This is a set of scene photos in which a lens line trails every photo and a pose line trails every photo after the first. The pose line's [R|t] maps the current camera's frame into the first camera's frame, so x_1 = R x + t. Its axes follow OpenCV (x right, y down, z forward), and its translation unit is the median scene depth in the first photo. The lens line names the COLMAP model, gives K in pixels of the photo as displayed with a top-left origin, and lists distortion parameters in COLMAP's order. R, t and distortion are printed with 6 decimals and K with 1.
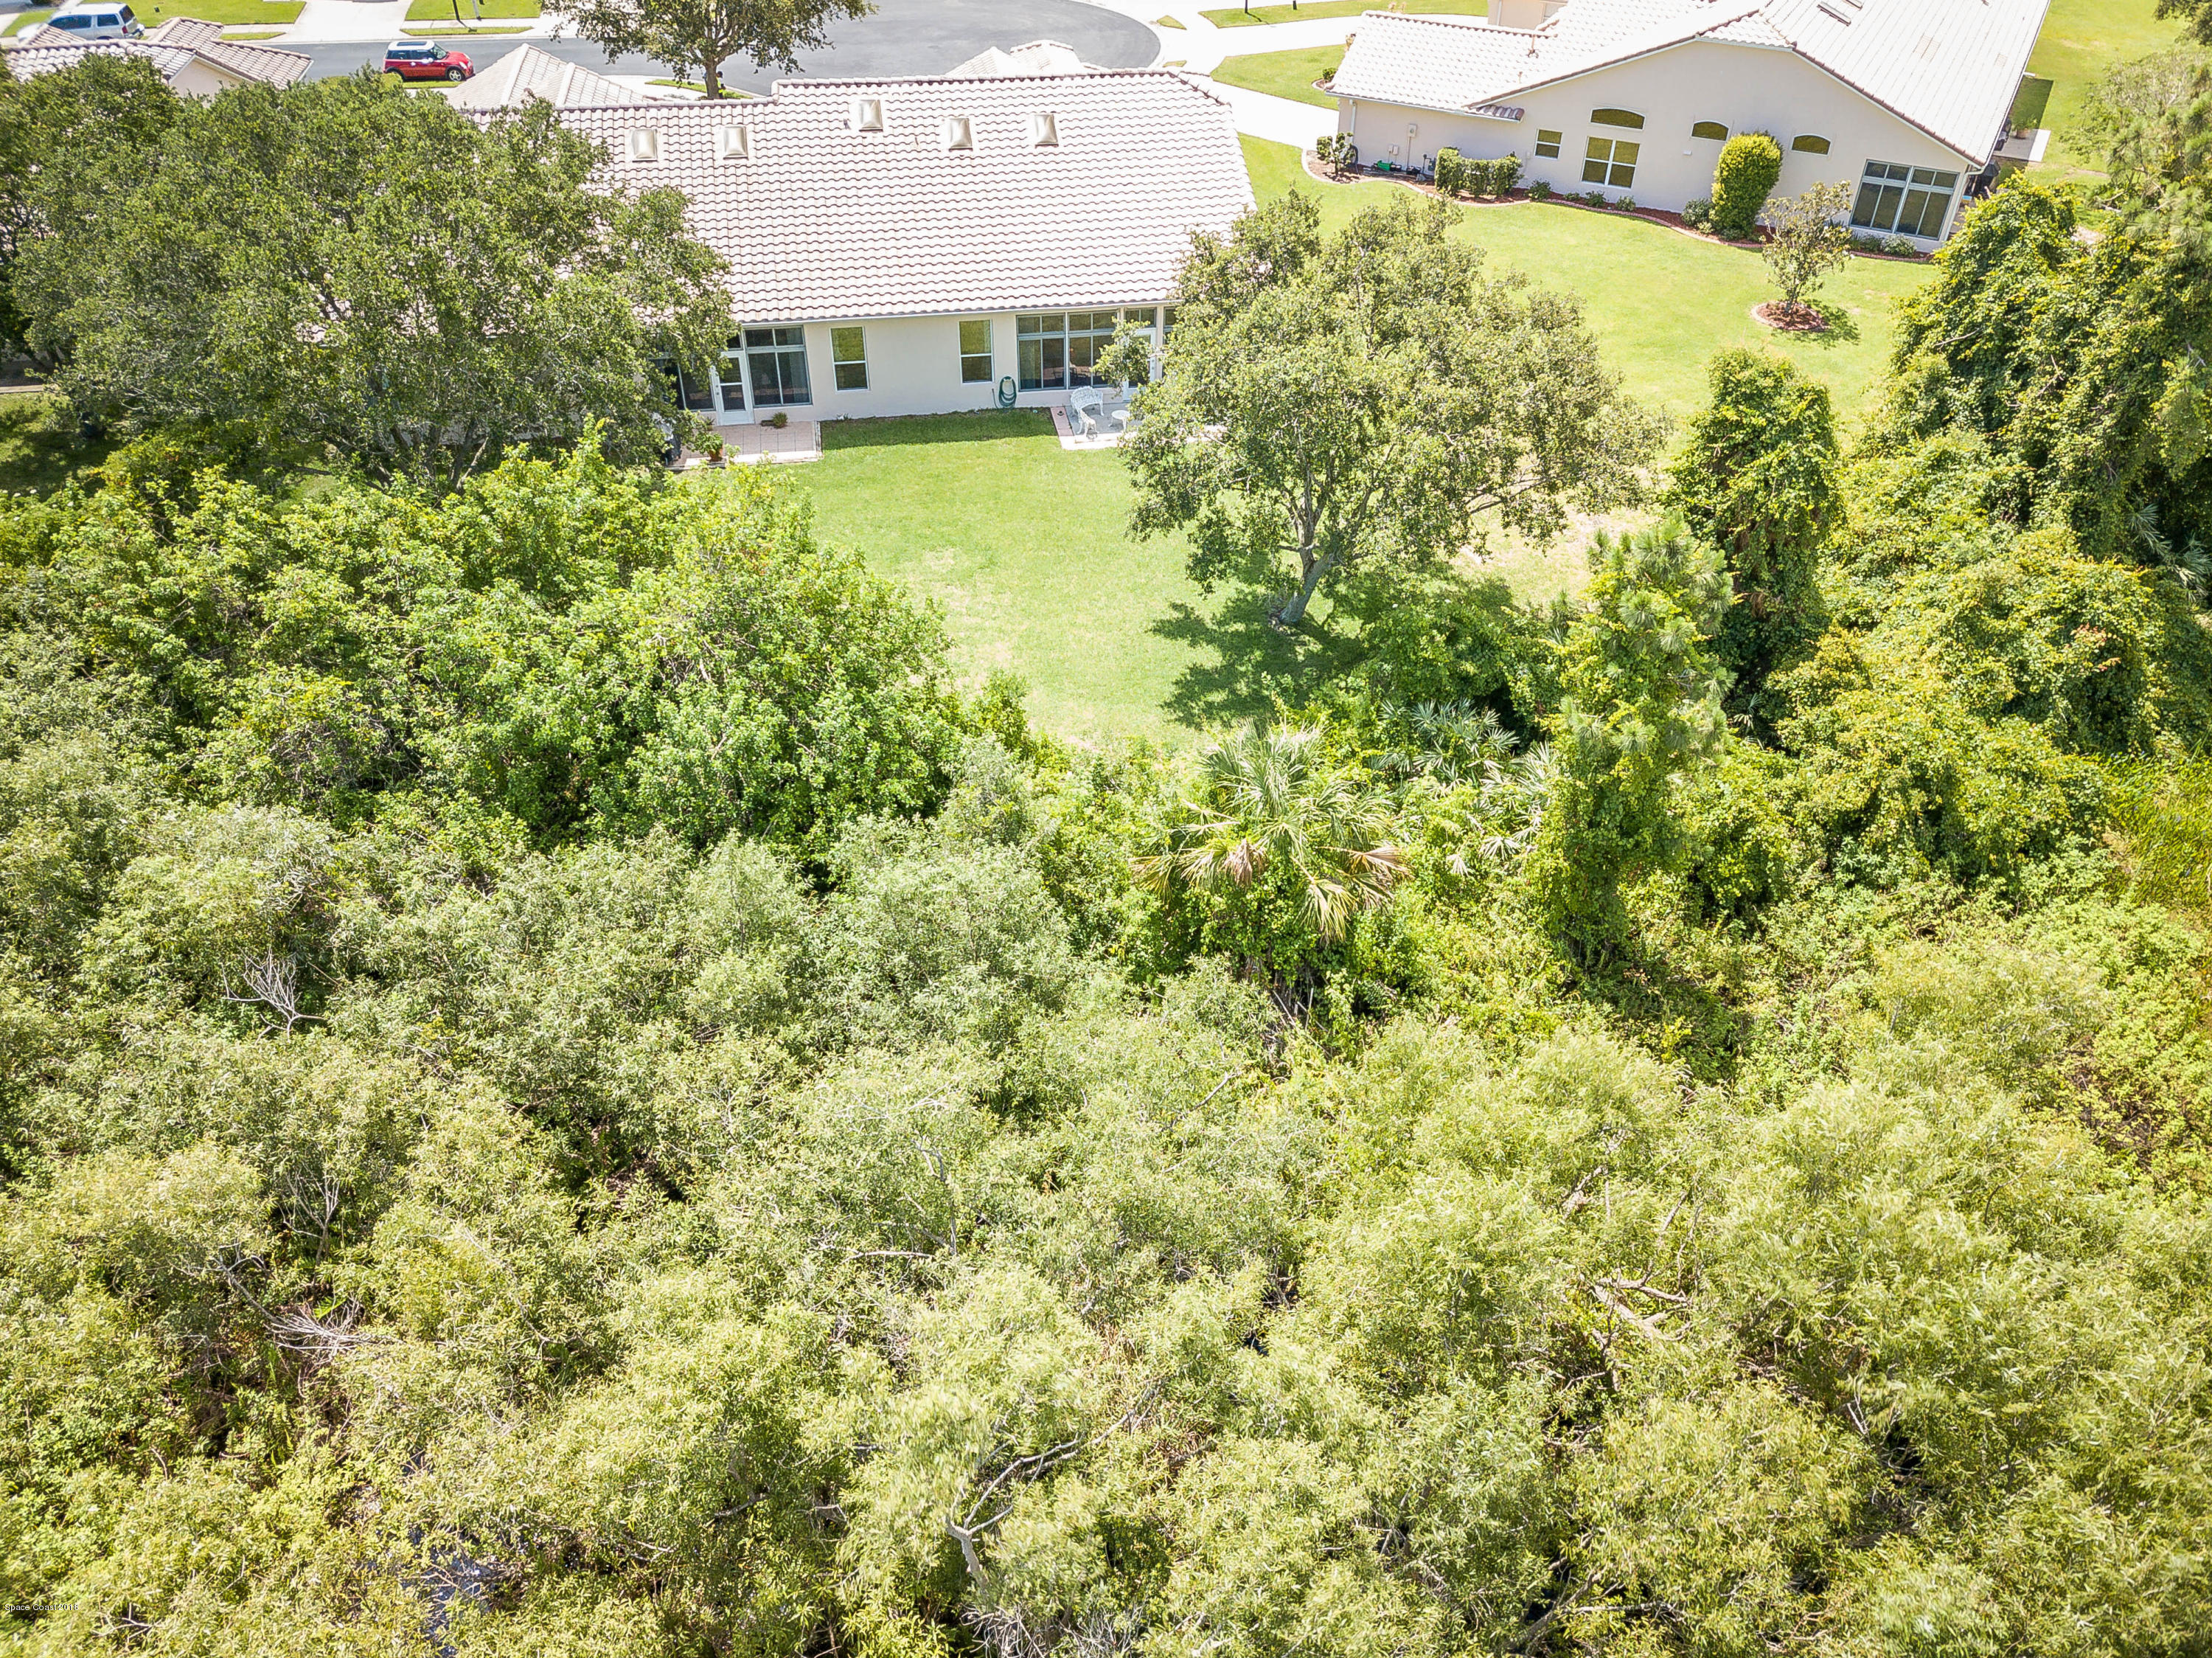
lens RADIAL K [[1734.8, 0, 1094.2], [0, 1734.8, 833.6], [0, 0, 1]] dist [0.033317, -0.010377]
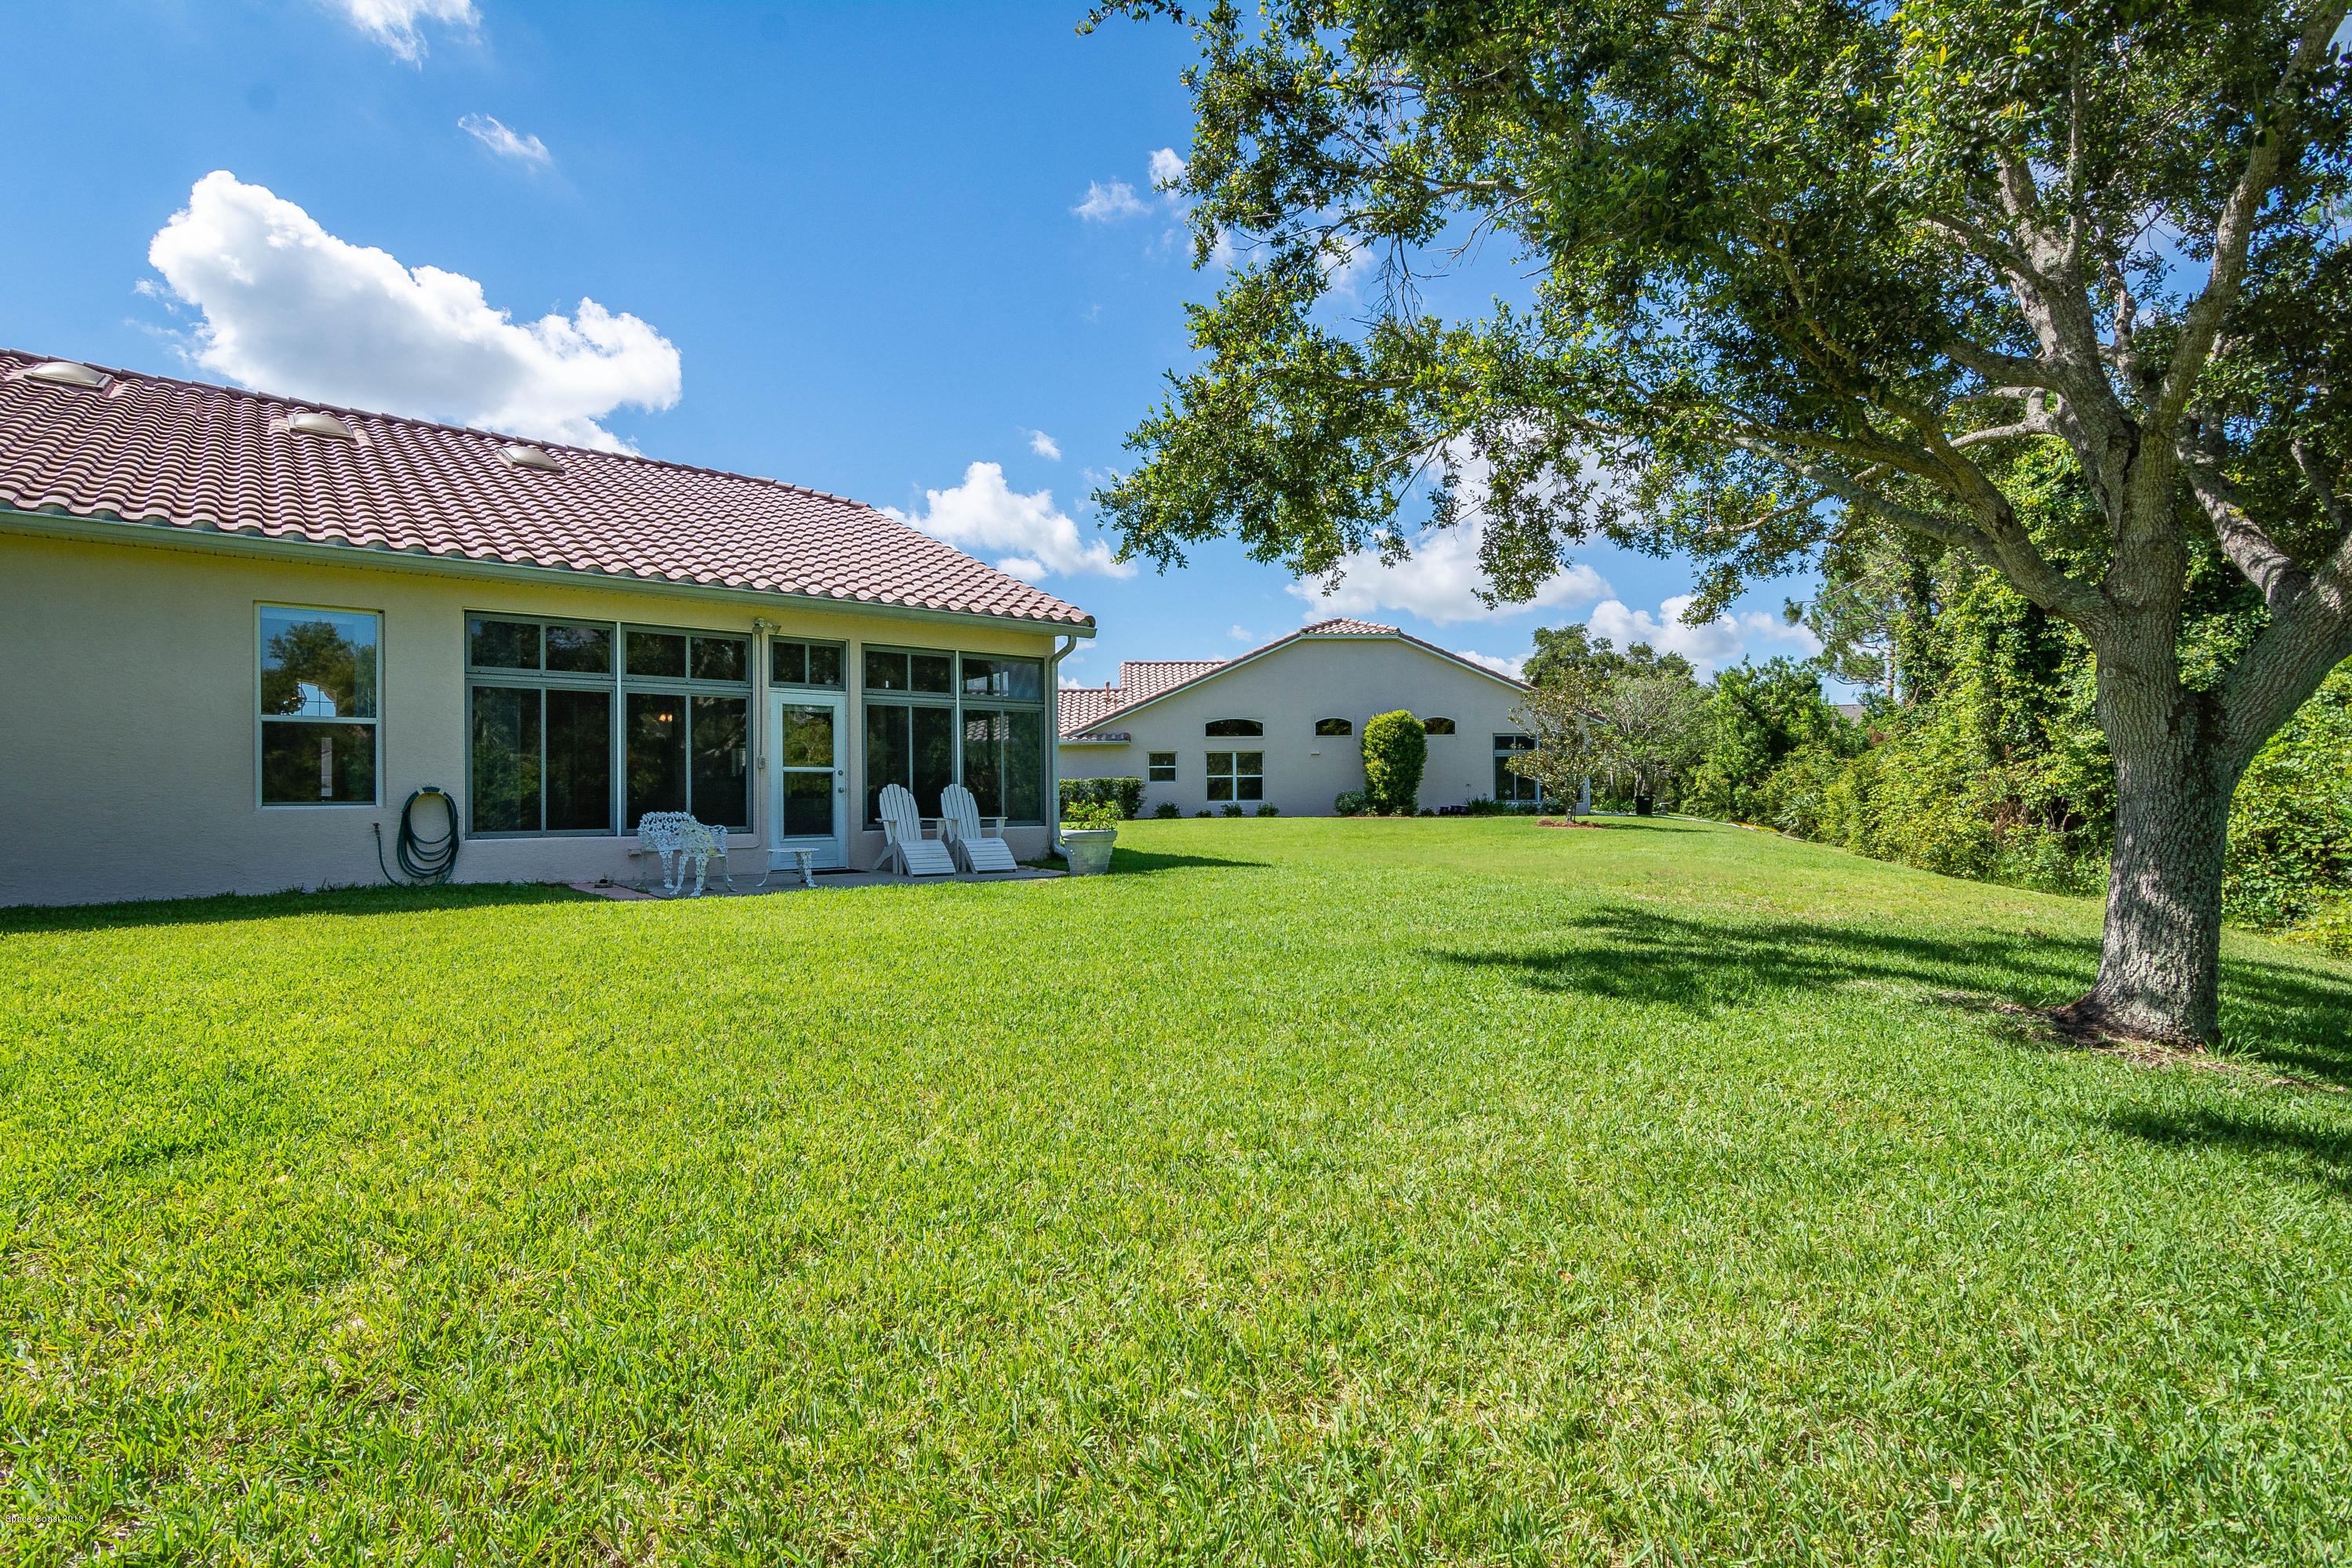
lens RADIAL K [[1160.8, 0, 1176.0], [0, 1160.8, 784.0], [0, 0, 1]] dist [-0.003070, 0.000097]
pose [[0.862218, -0.010843, 0.506421, -0.034479], [0.324902, 0.778855, -0.536492, -0.083488], [-0.388611, 0.627110, 0.675066, 0.699722]]
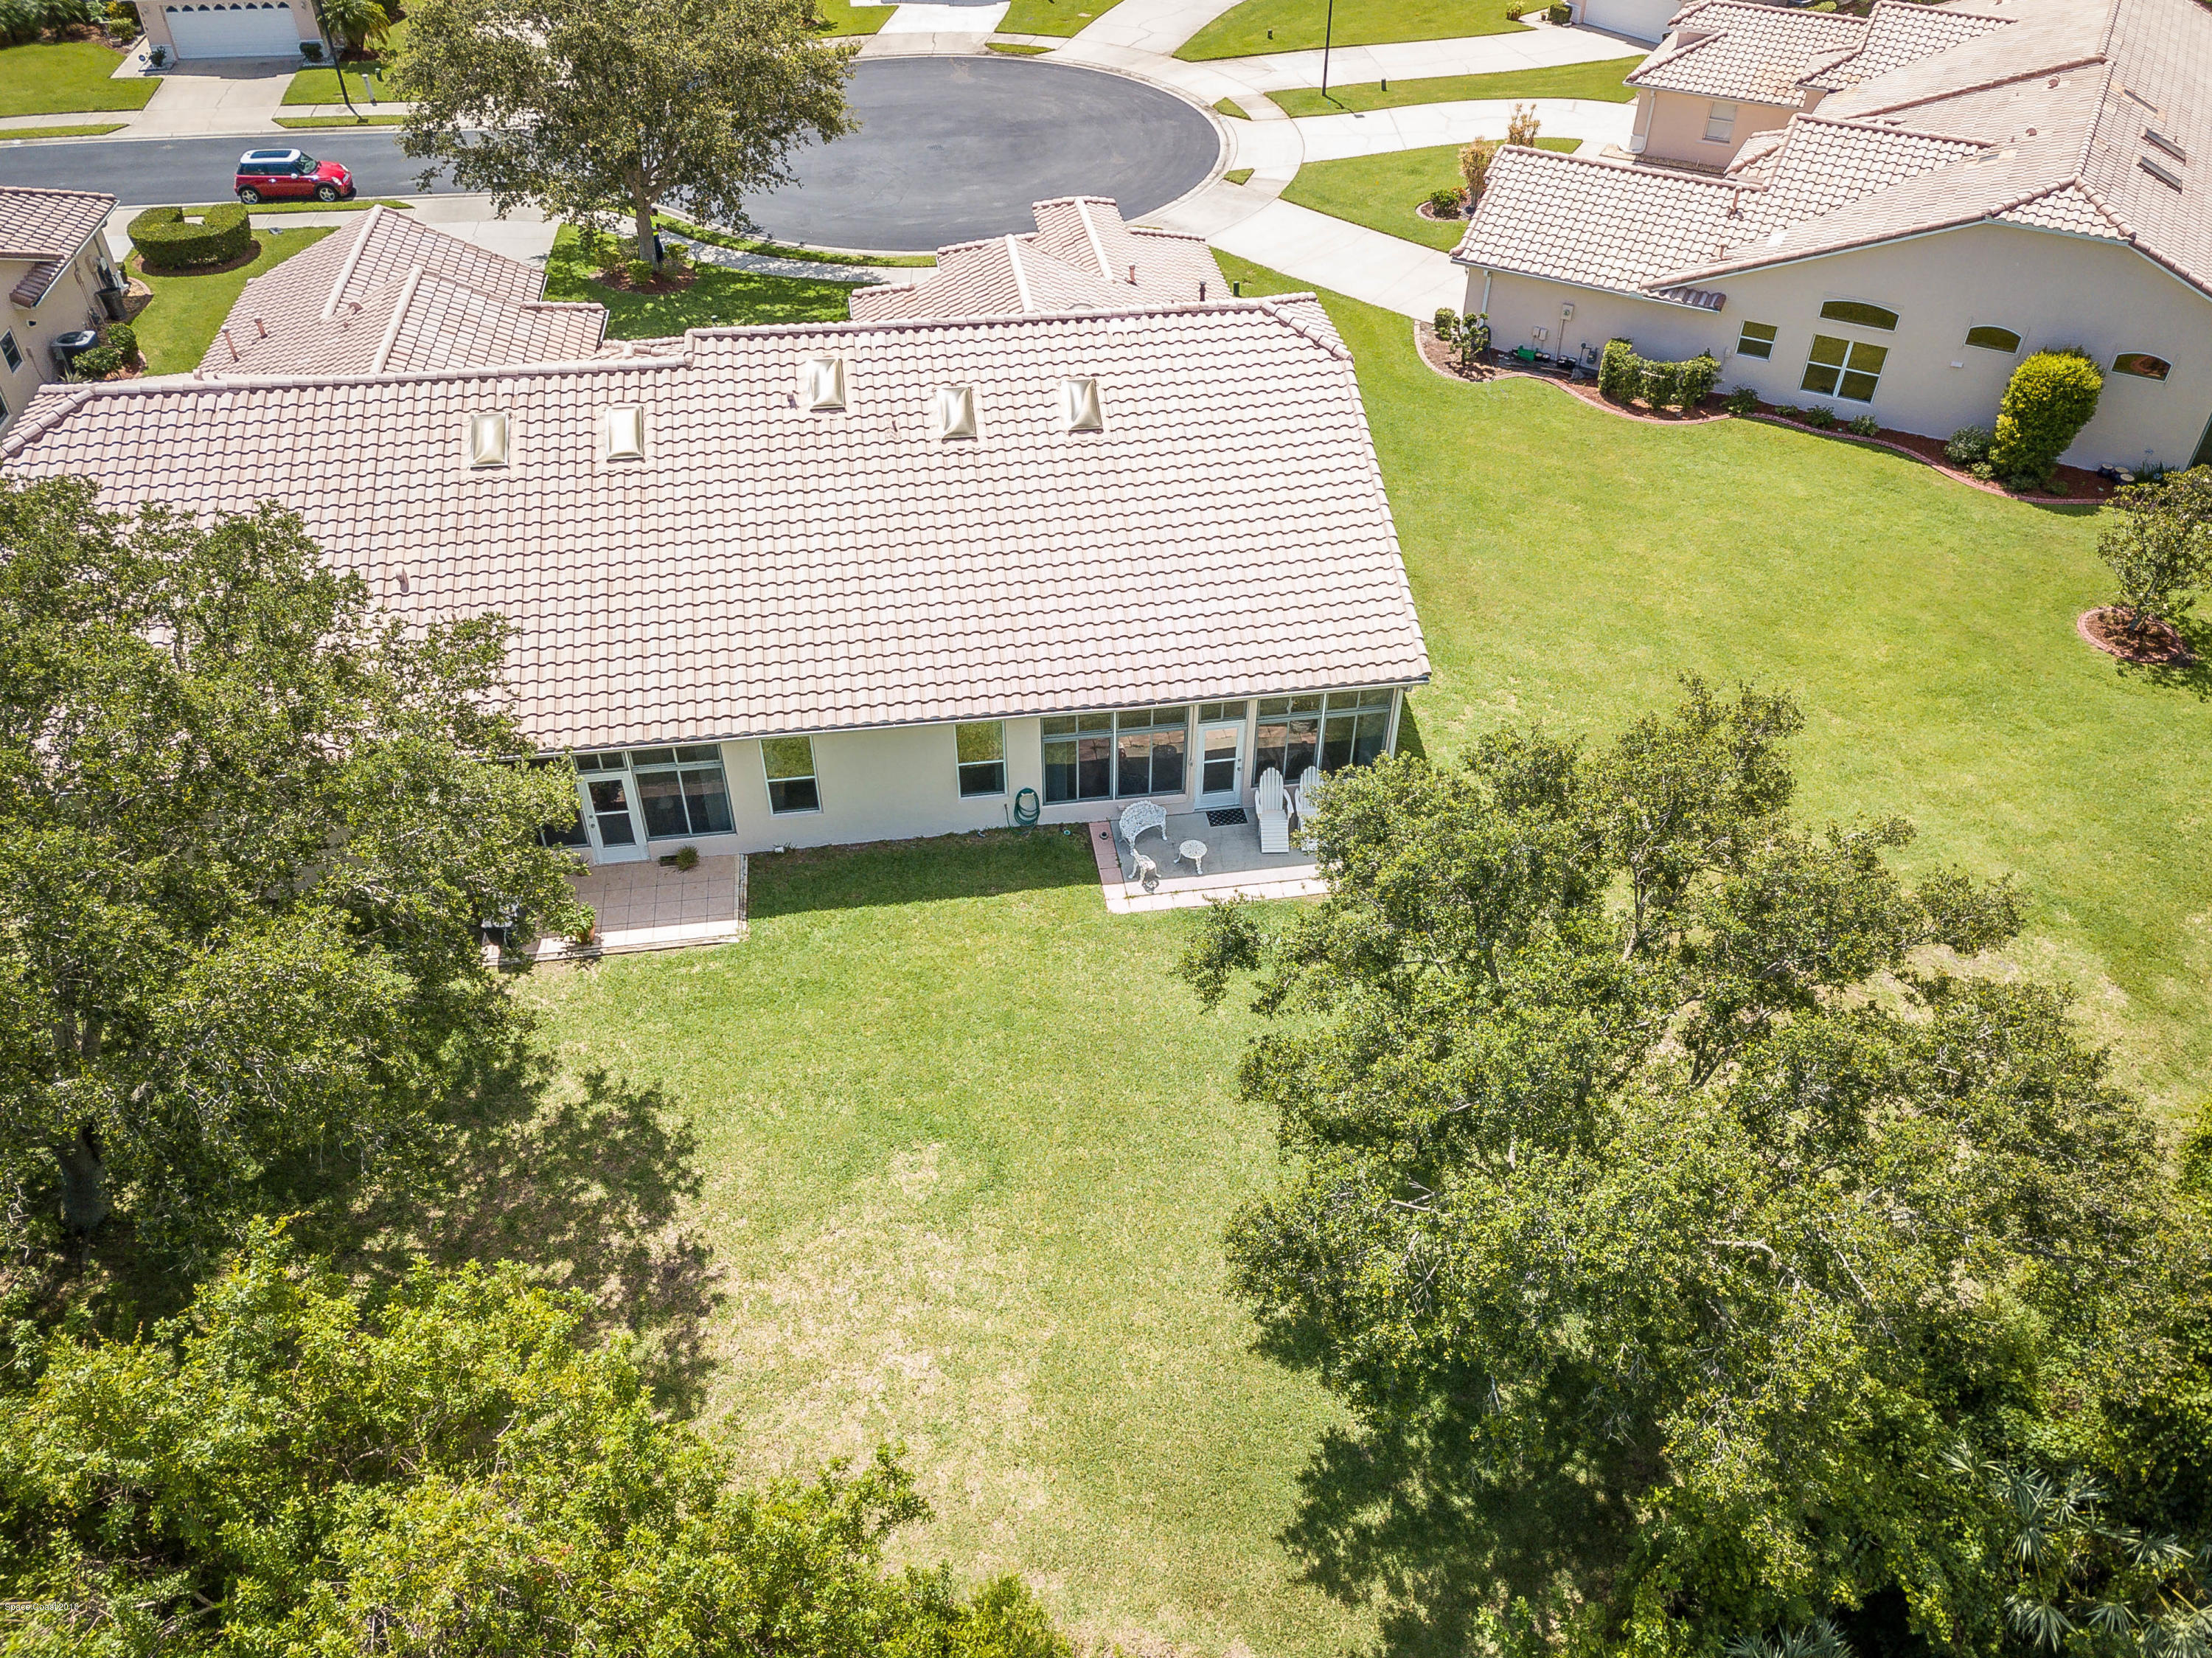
lens RADIAL K [[1734.8, 0, 1094.2], [0, 1734.8, 833.6], [0, 0, 1]] dist [0.033317, -0.010377]
pose [[0.999938, 0.007409, -0.008257, -0.015647], [-0.007205, 0.999673, 0.024551, -0.231838], [0.008436, -0.024490, 0.999664, 0.289088]]
